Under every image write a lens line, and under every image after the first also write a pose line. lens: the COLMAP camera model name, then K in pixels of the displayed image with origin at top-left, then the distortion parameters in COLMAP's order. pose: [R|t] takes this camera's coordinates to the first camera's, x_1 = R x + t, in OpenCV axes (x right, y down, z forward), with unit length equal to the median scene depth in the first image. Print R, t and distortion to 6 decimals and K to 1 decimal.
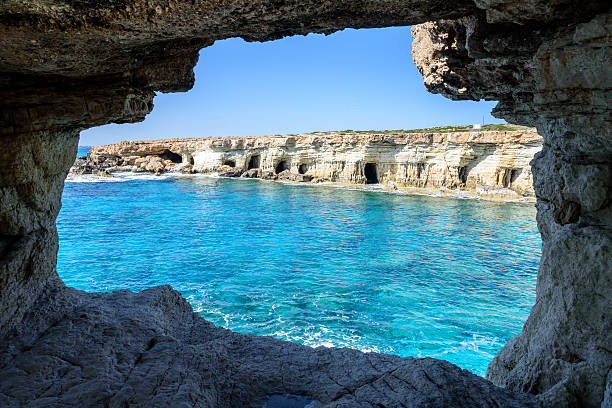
lens RADIAL K [[426.9, 0, 301.6], [0, 426.9, 203.8], [0, 0, 1]] dist [-0.062412, 0.007870]
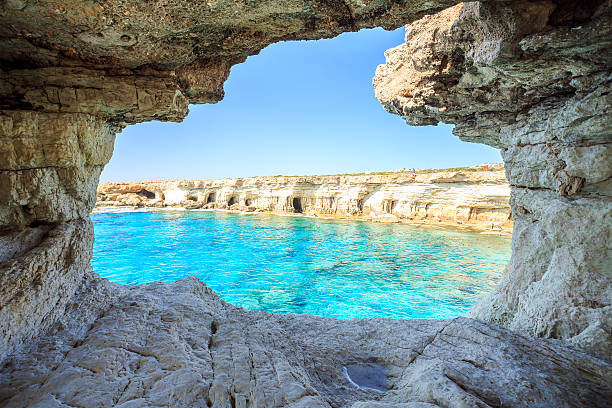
lens RADIAL K [[302.9, 0, 303.5], [0, 302.9, 204.8], [0, 0, 1]] dist [-0.074920, 0.032448]
pose [[0.981028, -0.009068, 0.193655, -0.226648], [0.024122, 0.996852, -0.075522, 0.086517], [-0.192361, 0.078761, 0.978159, 0.211502]]
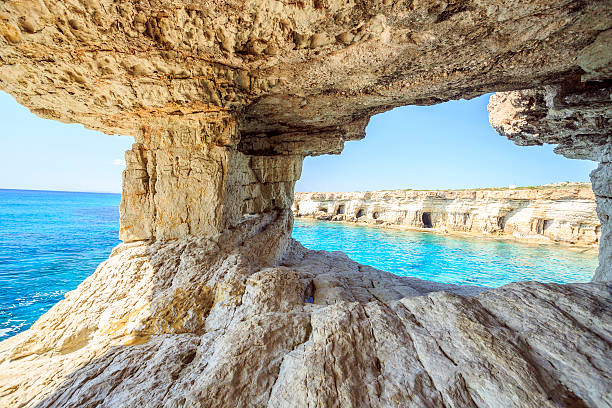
lens RADIAL K [[302.9, 0, 303.5], [0, 302.9, 204.8], [0, 0, 1]] dist [-0.074920, 0.032448]
pose [[0.975388, 0.026763, -0.218865, -0.251444], [-0.052720, 0.992123, -0.113635, 0.180575], [0.214100, 0.122377, 0.969116, -0.270853]]
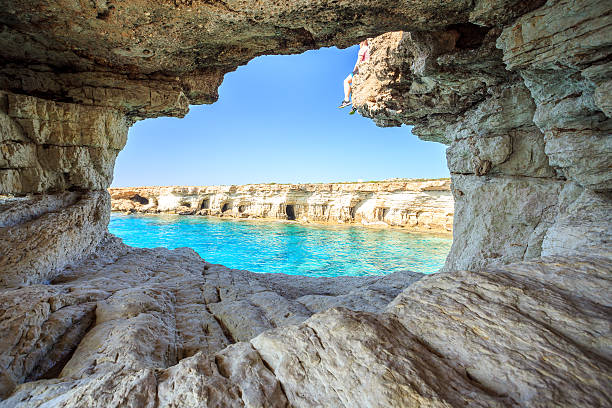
lens RADIAL K [[302.9, 0, 303.5], [0, 302.9, 204.8], [0, 0, 1]] dist [-0.074920, 0.032448]
pose [[0.976930, 0.006384, 0.213463, -0.210097], [0.016077, 0.994518, -0.103324, 0.192182], [-0.212953, 0.104372, 0.971472, 0.024235]]
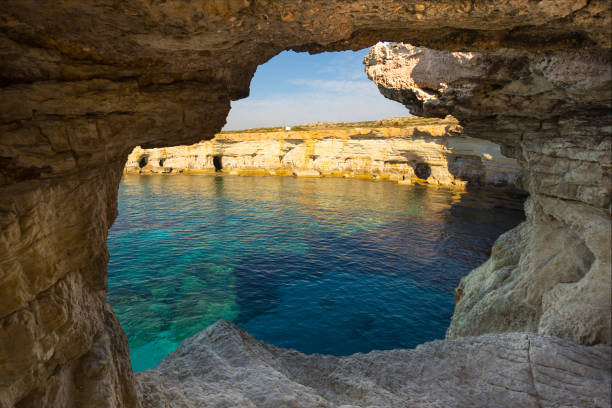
lens RADIAL K [[299.3, 0, 305.4], [0, 299.3, 201.3], [0, 0, 1]] dist [-0.070246, 0.031059]
pose [[0.888069, -0.102653, 0.448103, -0.499151], [0.074144, 0.993972, 0.080761, -0.114328], [-0.453692, -0.038497, 0.890327, 0.452075]]
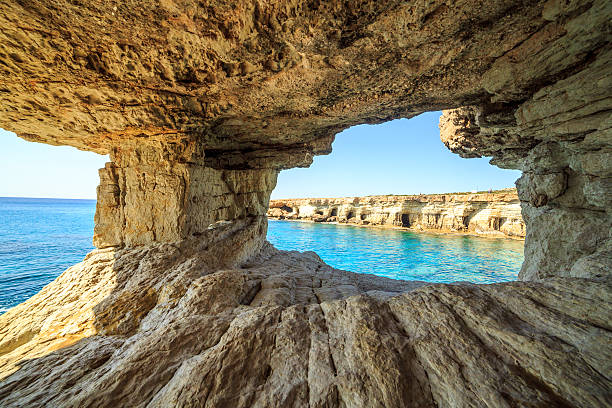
lens RADIAL K [[253.5, 0, 305.6], [0, 253.5, 201.8], [0, 0, 1]] dist [-0.107123, 0.036804]
pose [[0.976733, 0.007211, -0.214339, -0.129261], [-0.038300, 0.989233, -0.141249, 0.156642], [0.211012, 0.146172, 0.966493, -0.197131]]
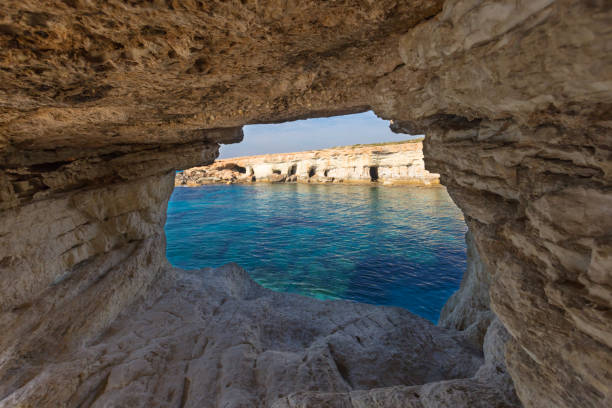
lens RADIAL K [[290.2, 0, 305.7], [0, 290.2, 200.9], [0, 0, 1]] dist [0.000468, 0.000137]
pose [[0.995794, -0.047447, -0.078379, 0.063835], [0.048672, 0.998720, 0.013789, -0.053416], [0.077625, -0.017546, 0.996828, -0.096094]]
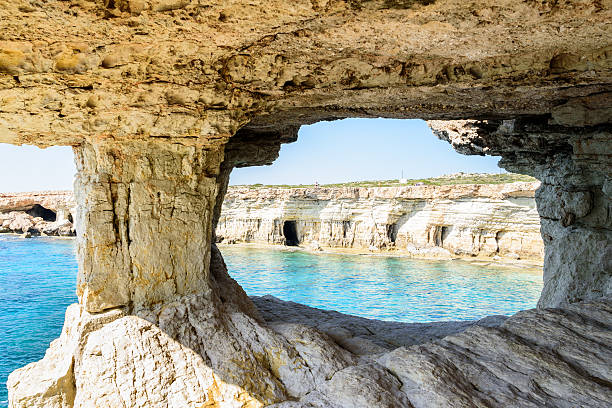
lens RADIAL K [[510.6, 0, 302.9], [0, 510.6, 203.1], [0, 0, 1]] dist [-0.063456, 0.002697]
pose [[0.977383, 0.007022, 0.211361, -0.643022], [0.021480, 0.990984, -0.132250, 0.147280], [-0.210384, 0.133799, 0.968420, -0.589484]]
